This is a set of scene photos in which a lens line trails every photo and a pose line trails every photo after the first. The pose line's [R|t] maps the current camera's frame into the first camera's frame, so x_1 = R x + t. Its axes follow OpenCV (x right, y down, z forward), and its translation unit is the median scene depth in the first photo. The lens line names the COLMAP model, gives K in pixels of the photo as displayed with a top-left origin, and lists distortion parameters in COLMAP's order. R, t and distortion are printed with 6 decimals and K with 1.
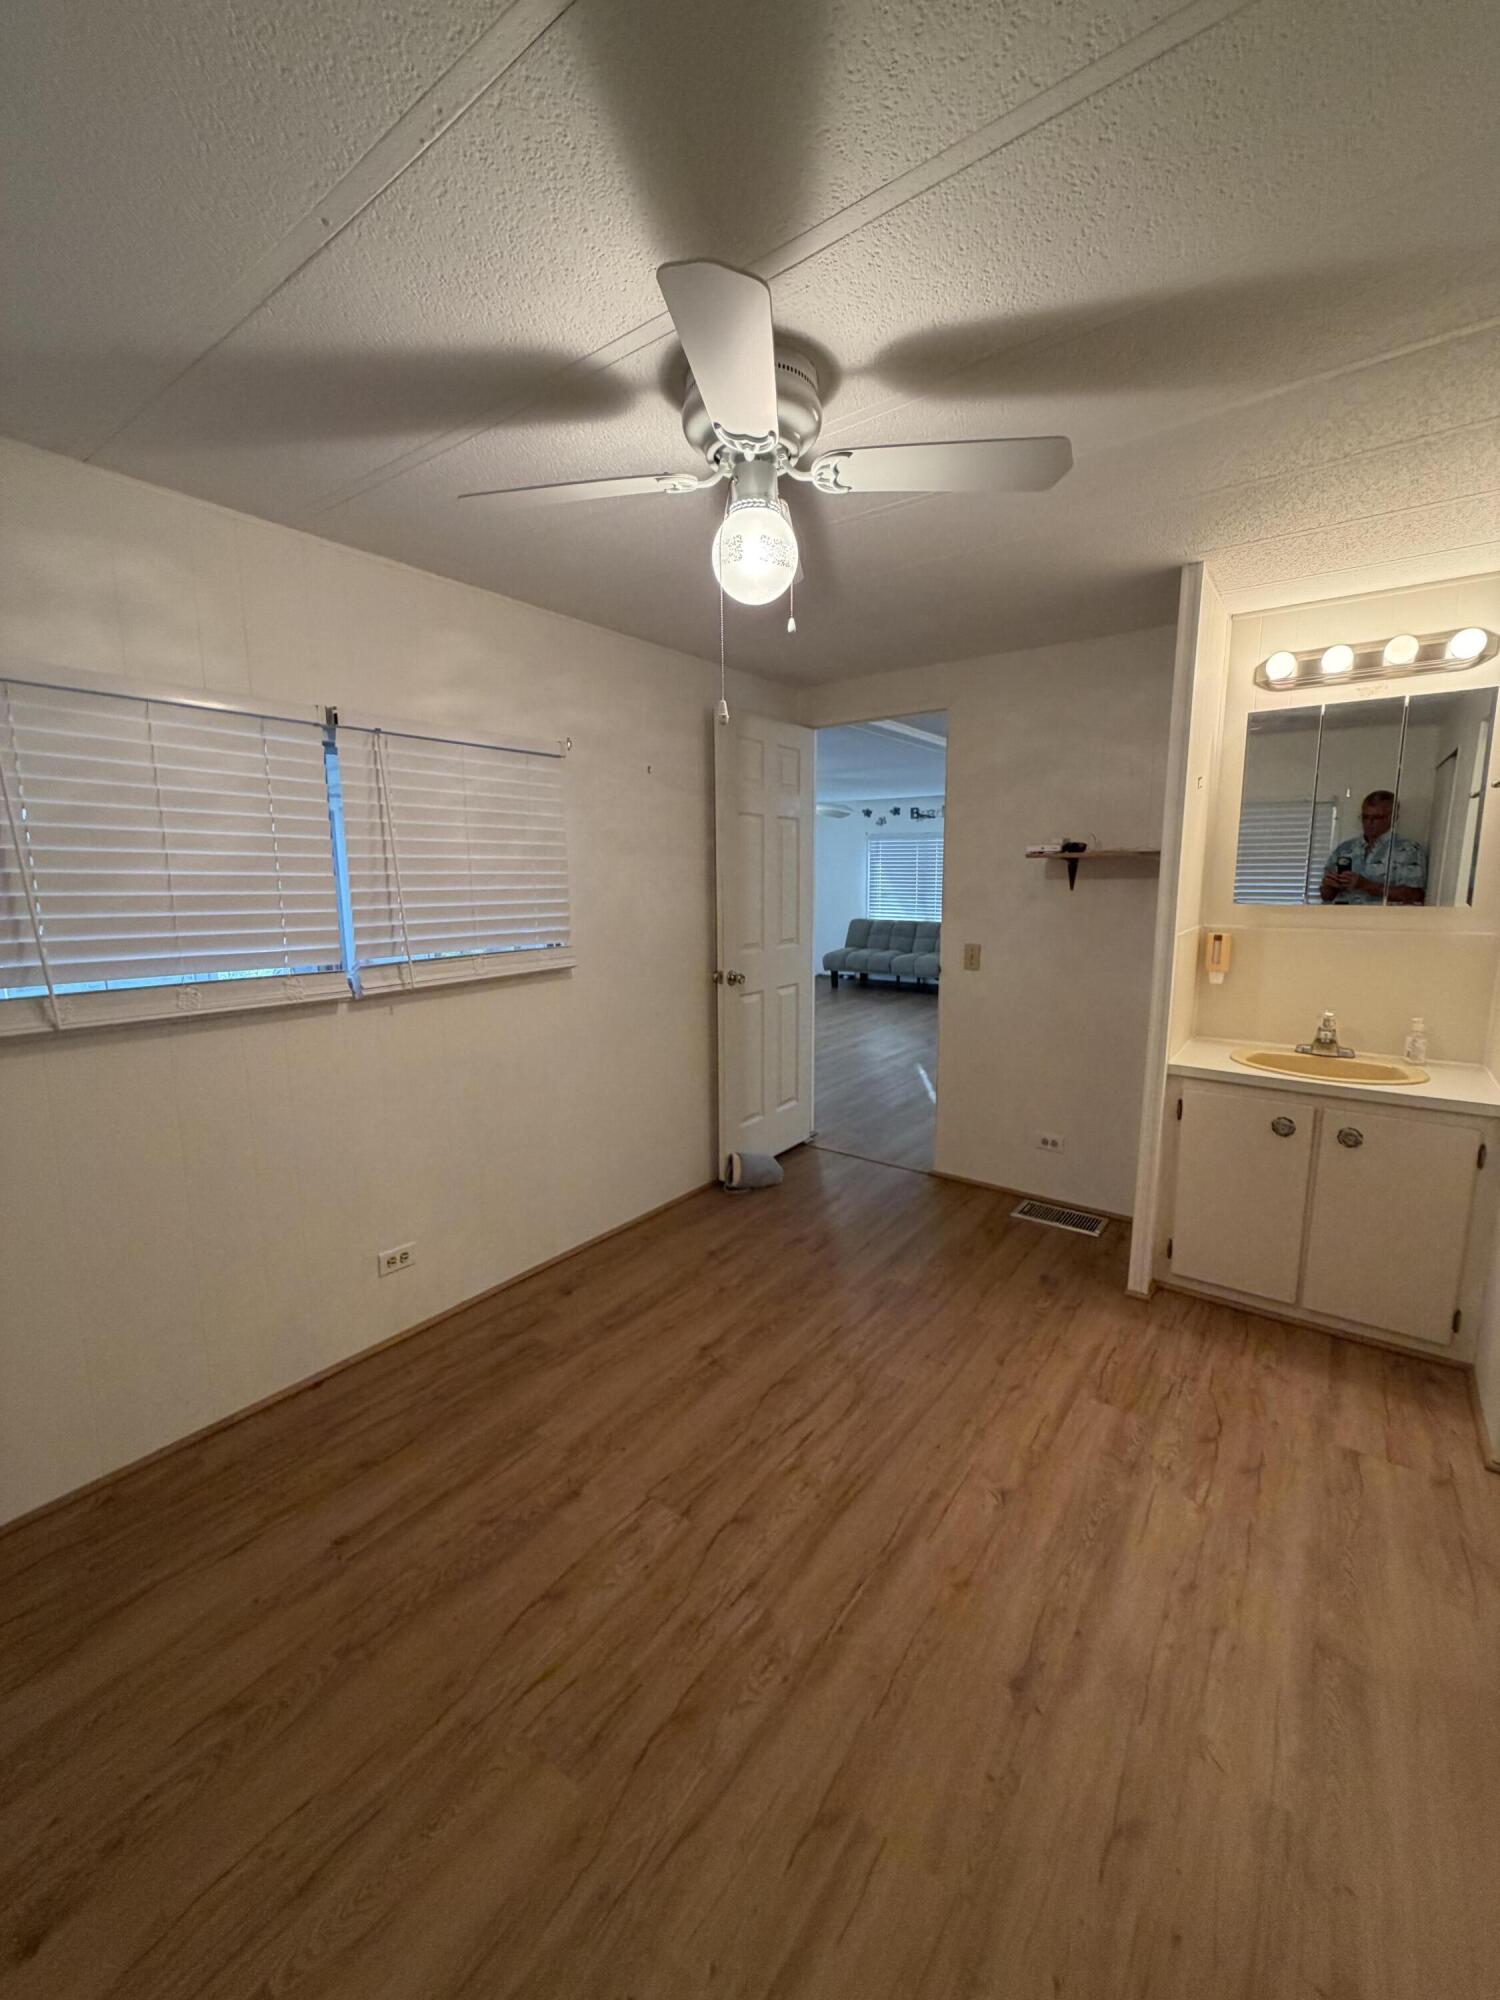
lens RADIAL K [[802.0, 0, 754.5], [0, 802.0, 998.1], [0, 0, 1]] dist [-0.000234, -0.000429]
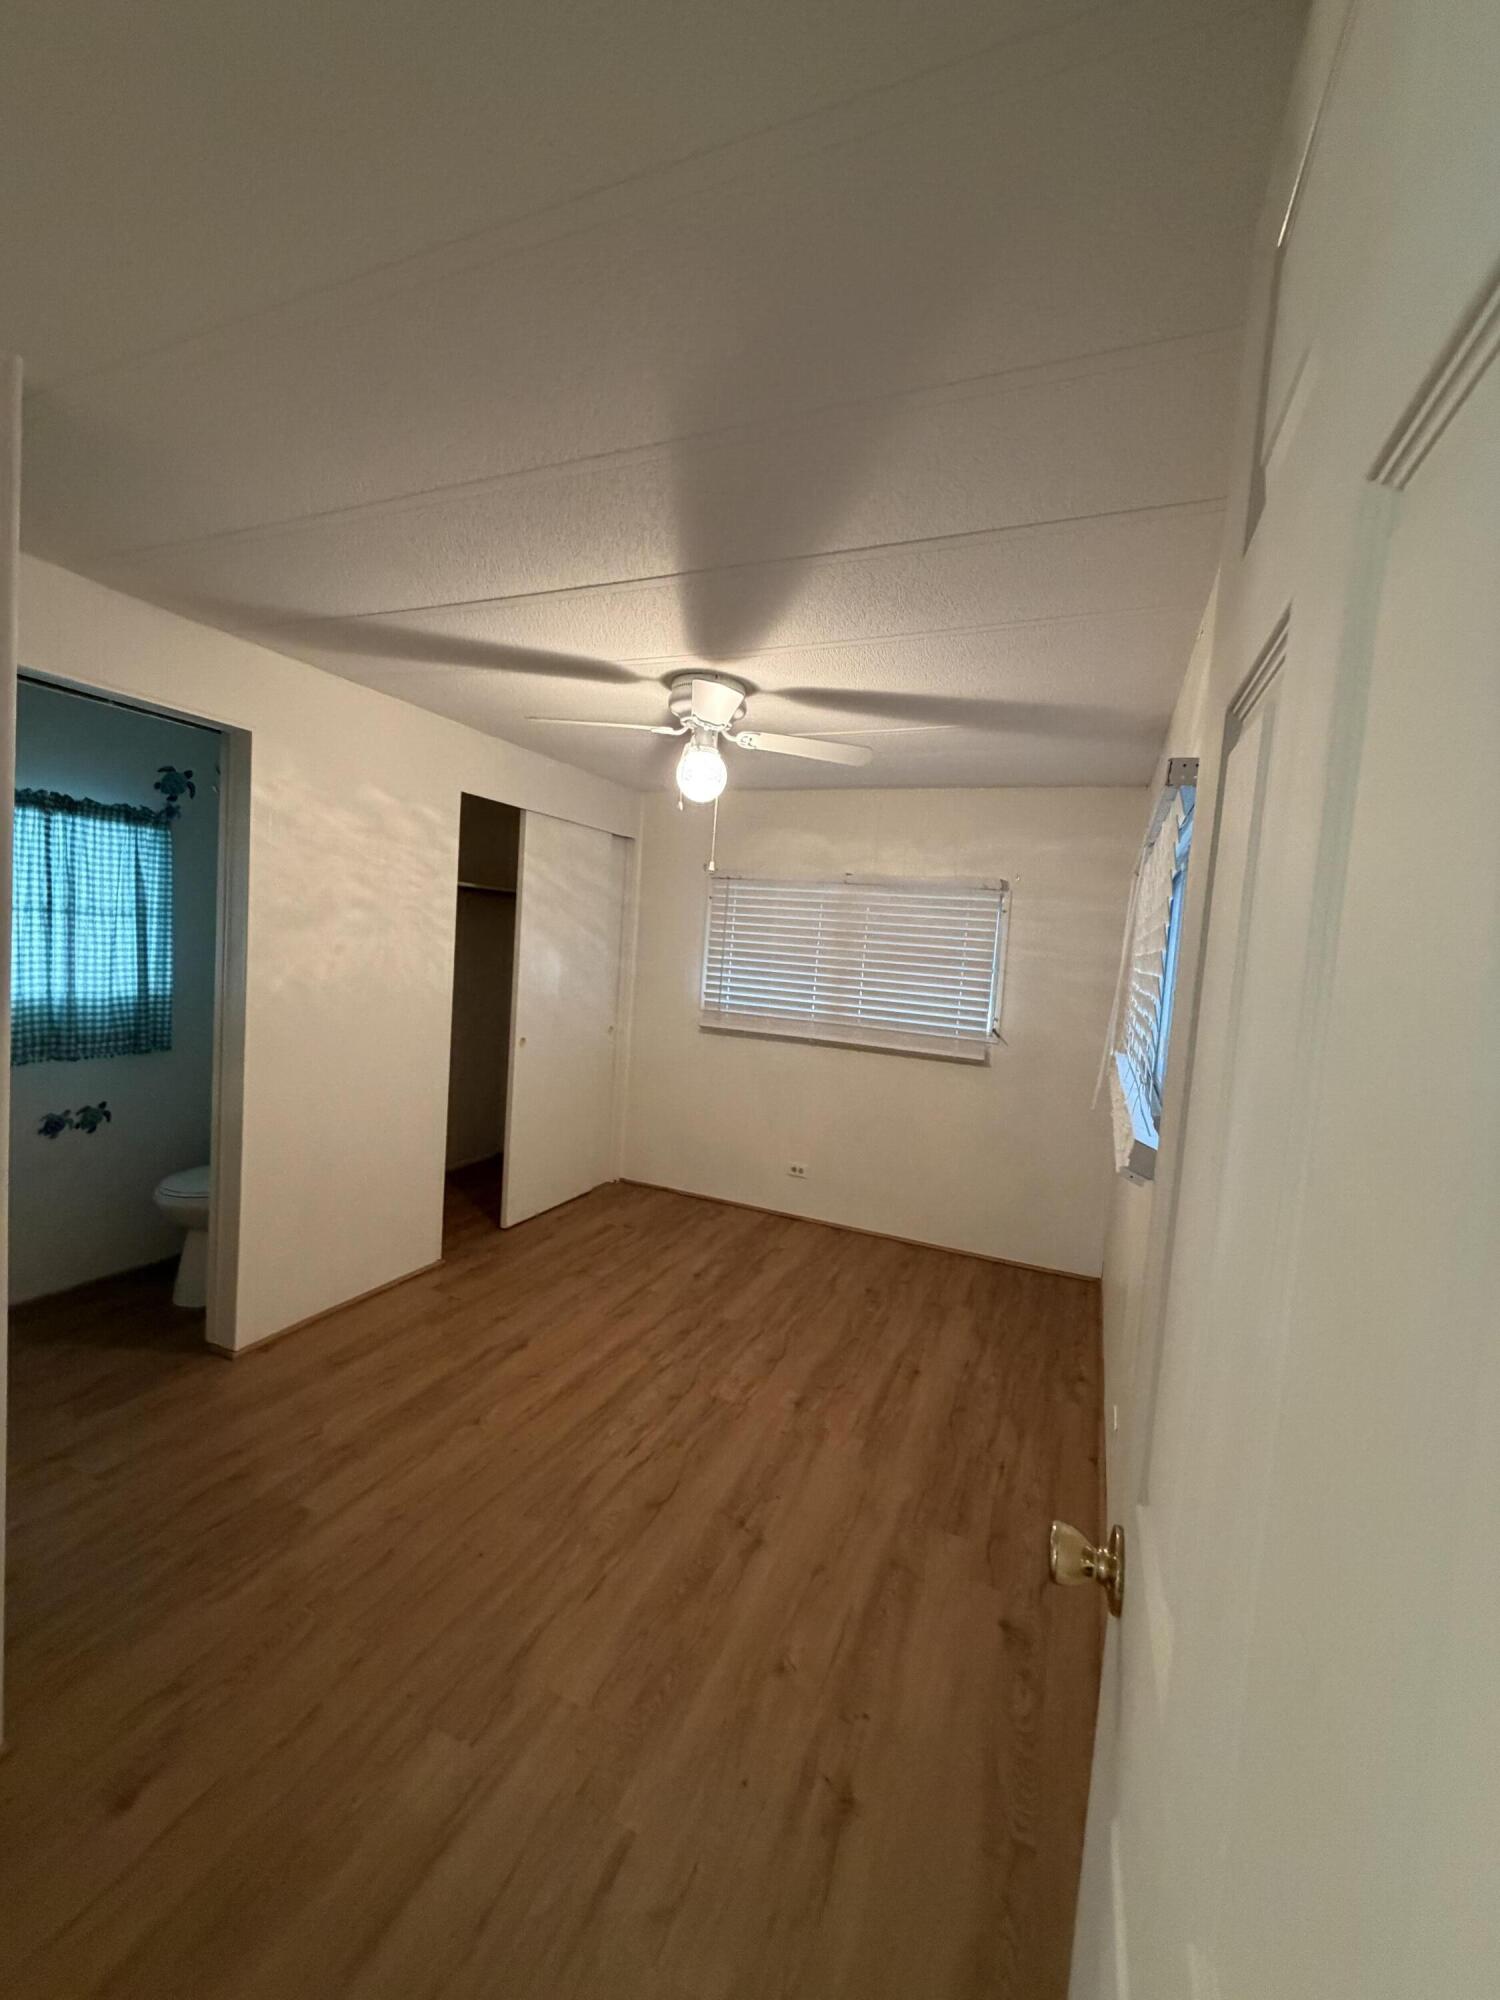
lens RADIAL K [[802.0, 0, 750.8], [0, 802.0, 999.6], [0, 0, 1]] dist [-0.000234, -0.000429]
pose [[-0.972942, -0.046211, -0.226382, 0.187800], [-0.097975, 0.969859, 0.223101, -0.338033], [0.209249, 0.239244, -0.948144, 1.960506]]
